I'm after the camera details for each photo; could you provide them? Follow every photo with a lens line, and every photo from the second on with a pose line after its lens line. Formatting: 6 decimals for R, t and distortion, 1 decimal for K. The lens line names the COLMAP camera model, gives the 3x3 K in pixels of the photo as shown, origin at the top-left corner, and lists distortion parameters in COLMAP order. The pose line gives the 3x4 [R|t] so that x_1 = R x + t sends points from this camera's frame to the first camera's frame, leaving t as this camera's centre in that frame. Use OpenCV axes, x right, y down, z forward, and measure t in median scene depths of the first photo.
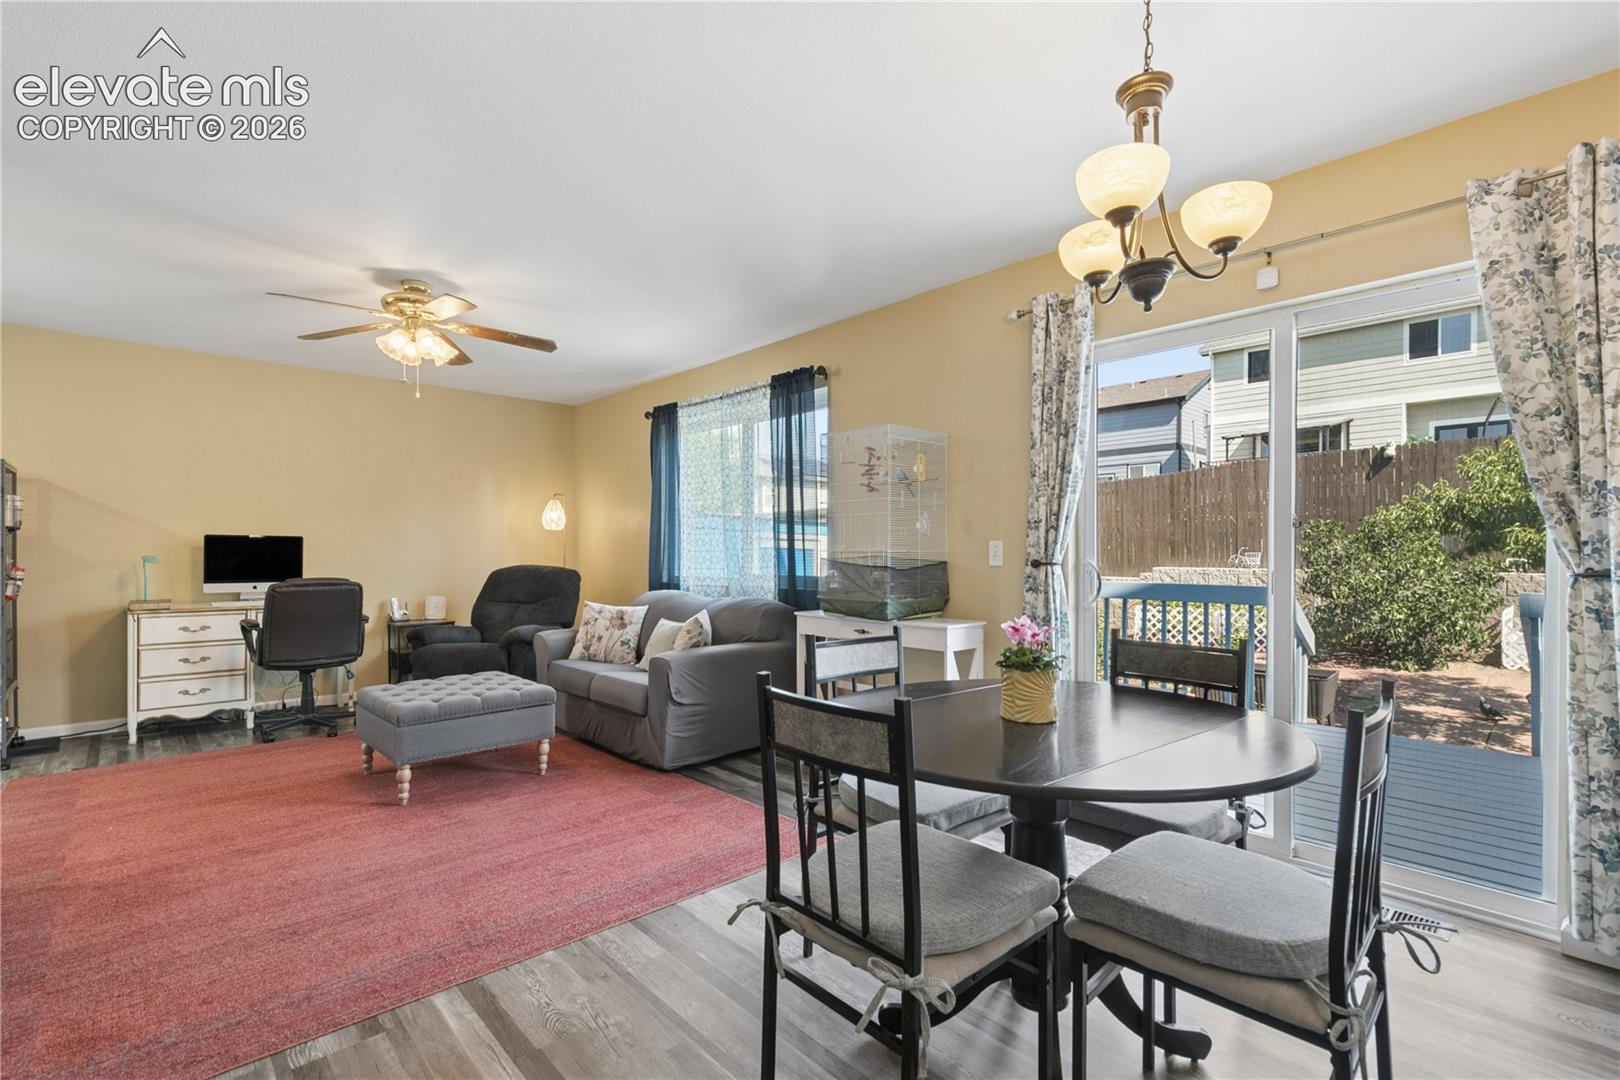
lens RADIAL K [[738.4, 0, 819.0], [0, 738.4, 552.8], [0, 0, 1]] dist [0.007805, 0.000019]
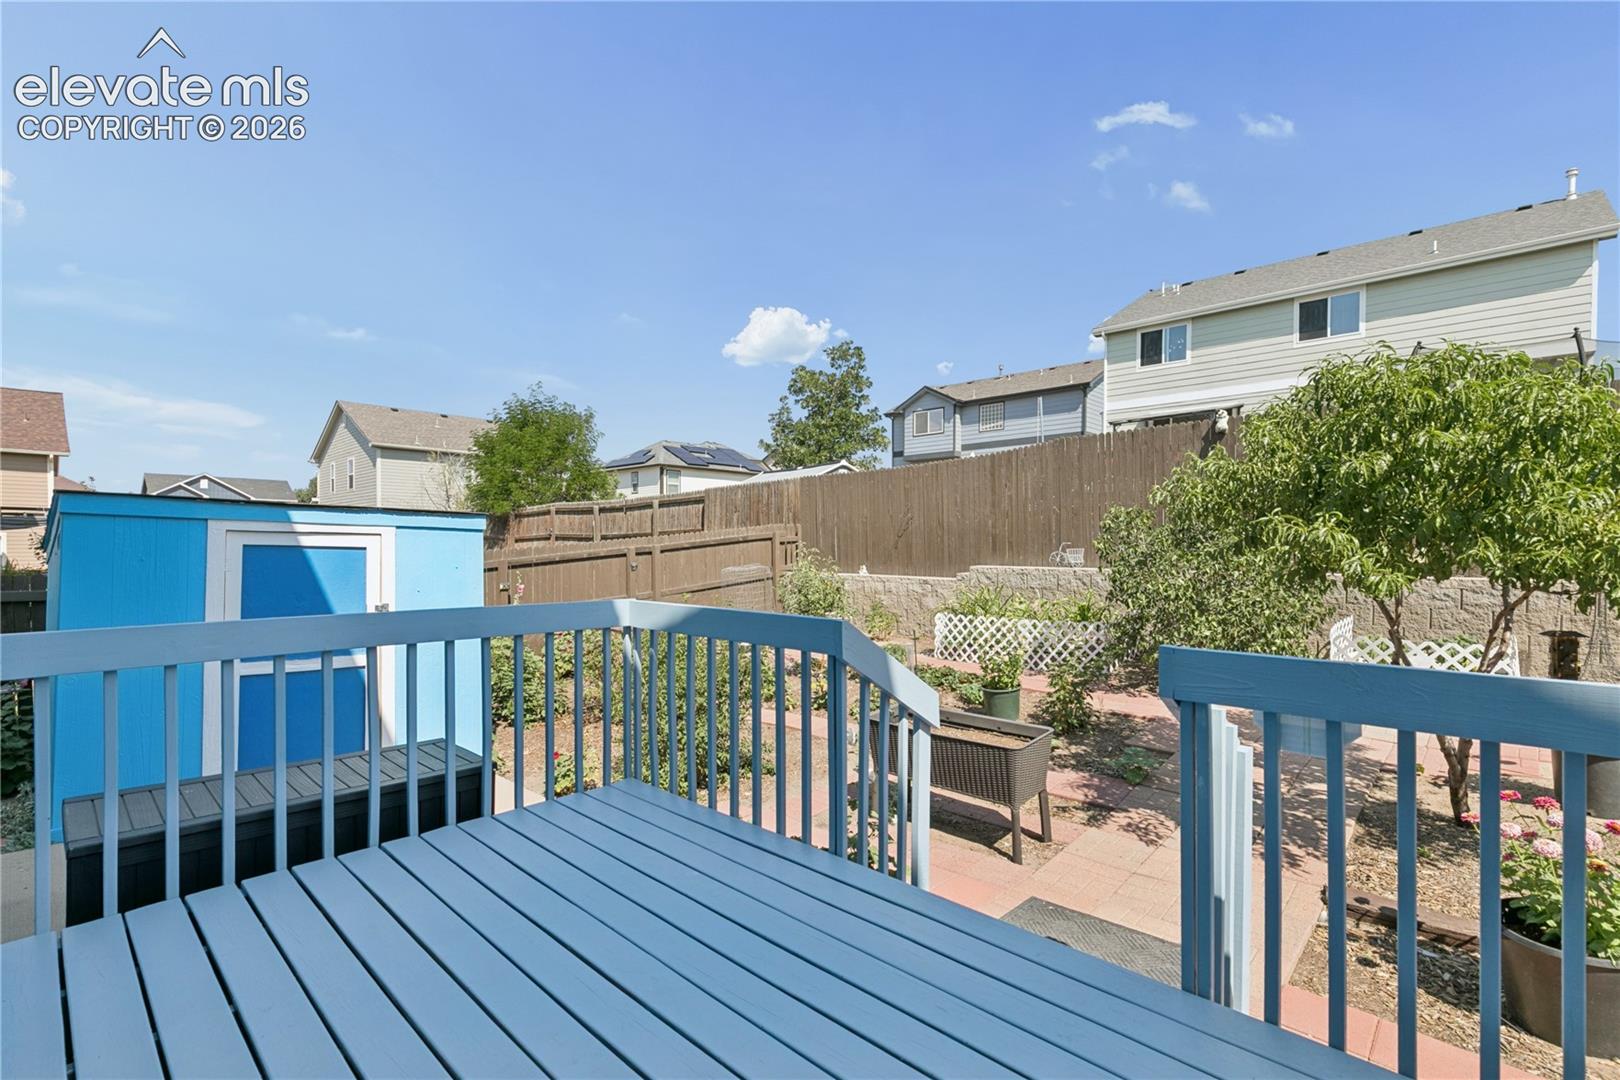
lens RADIAL K [[745.9, 0, 807.6], [0, 745.9, 545.4], [0, 0, 1]] dist [-0.000575, -0.000317]
pose [[0.998492, -0.001191, 0.054886, 0.605905], [0.001252, 0.999999, -0.001069, -0.008363], [-0.054884, 0.001136, 0.998492, 0.466396]]
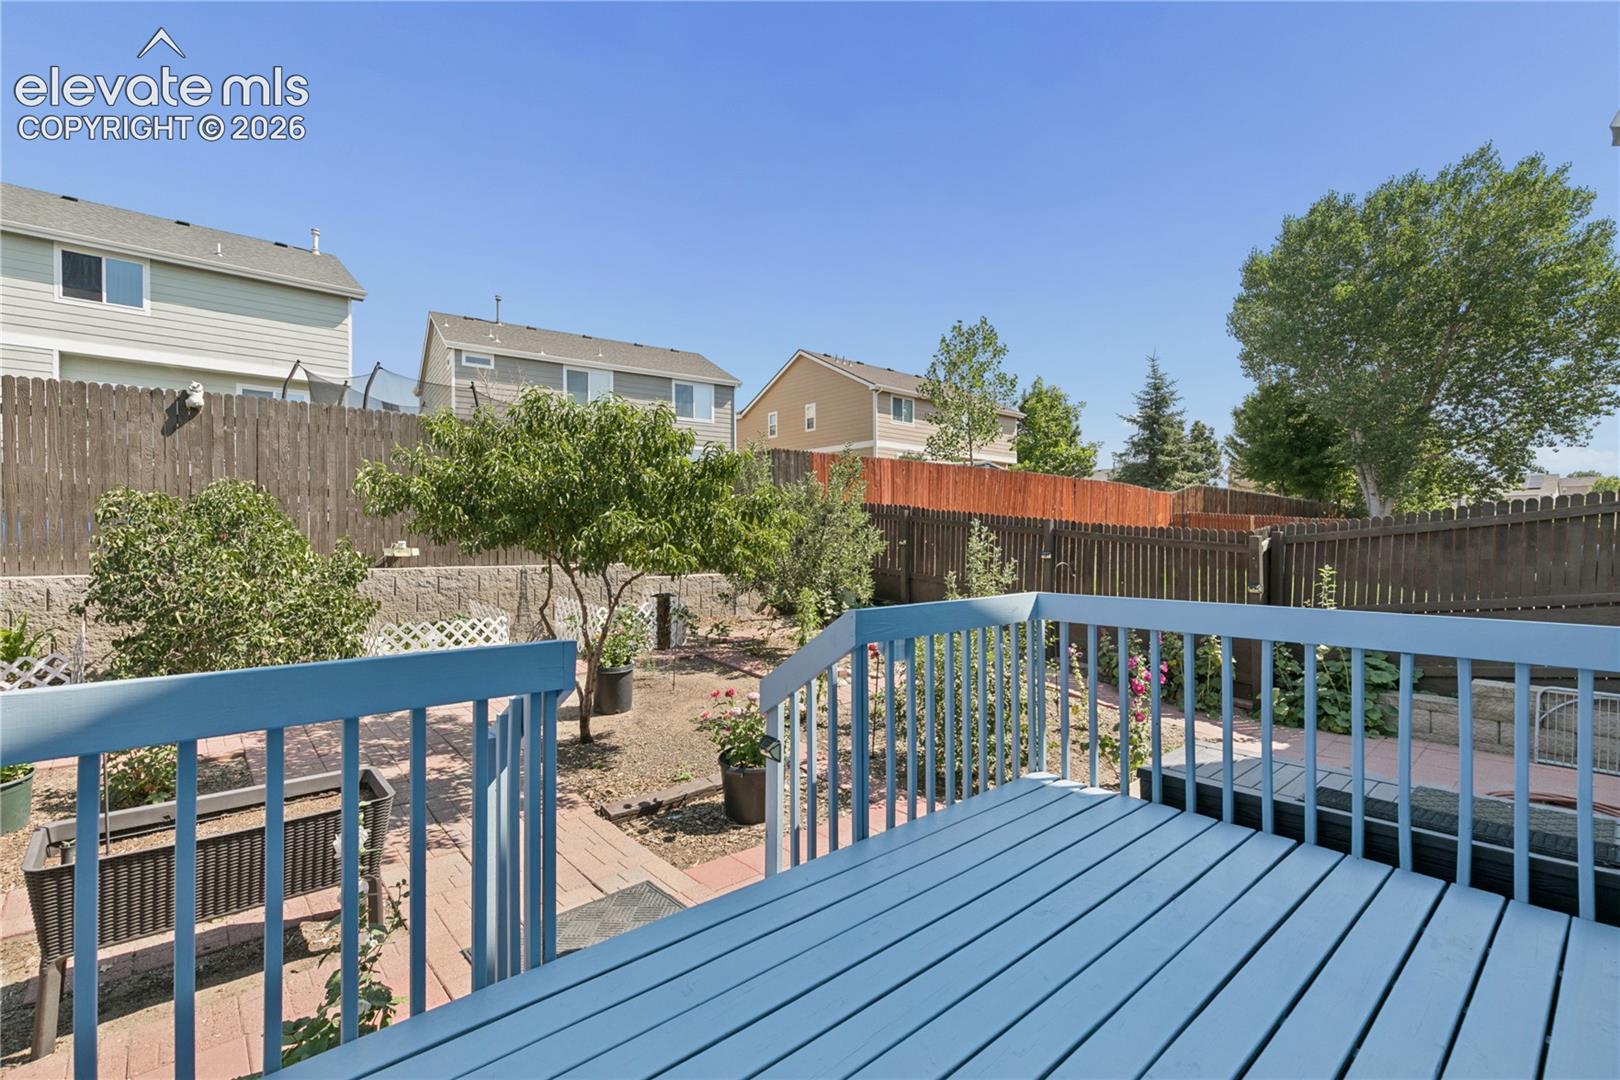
lens RADIAL K [[729.2, 0, 810.0], [0, 729.2, 540.0], [0, 0, 1]] dist [0.004628, 0.000003]
pose [[0.034583, -0.001993, 0.999400, 0.233371], [-0.000366, 0.999998, 0.002007, -0.014897], [-0.999402, -0.000435, 0.034583, 0.897217]]
